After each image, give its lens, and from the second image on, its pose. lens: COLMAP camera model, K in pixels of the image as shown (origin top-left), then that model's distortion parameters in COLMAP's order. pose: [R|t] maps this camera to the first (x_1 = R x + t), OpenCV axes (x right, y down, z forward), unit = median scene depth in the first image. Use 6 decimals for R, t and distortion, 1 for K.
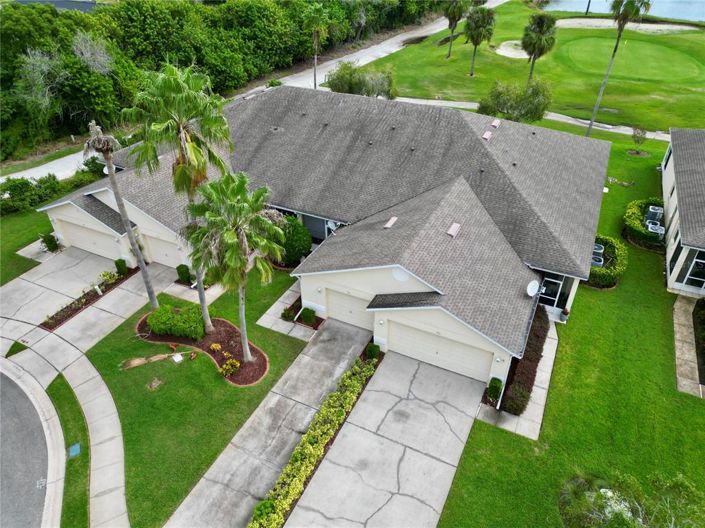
lens RADIAL K [[492.4, 0, 352.5], [0, 492.4, 264.0], [0, 0, 1]] dist [0.049650, -0.045687]
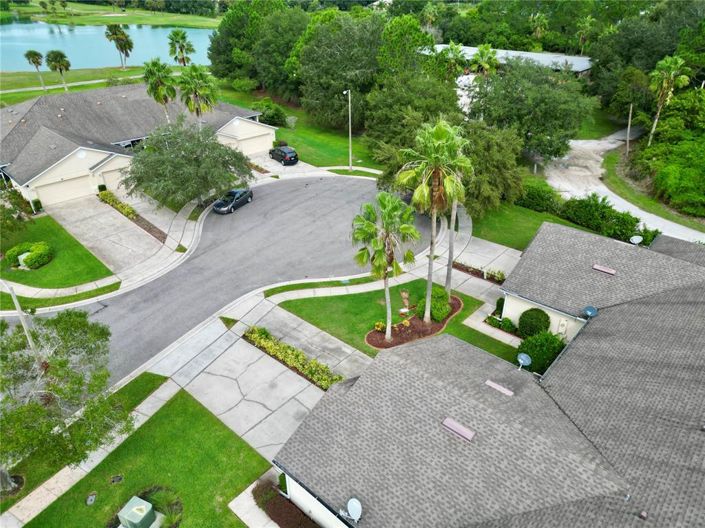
lens RADIAL K [[492.4, 0, 352.5], [0, 492.4, 264.0], [0, 0, 1]] dist [0.049650, -0.045687]
pose [[-0.271632, 0.475137, -0.836935, 0.786957], [-0.546231, 0.639876, 0.540546, -0.564969], [0.792369, 0.603990, 0.085724, 0.692206]]
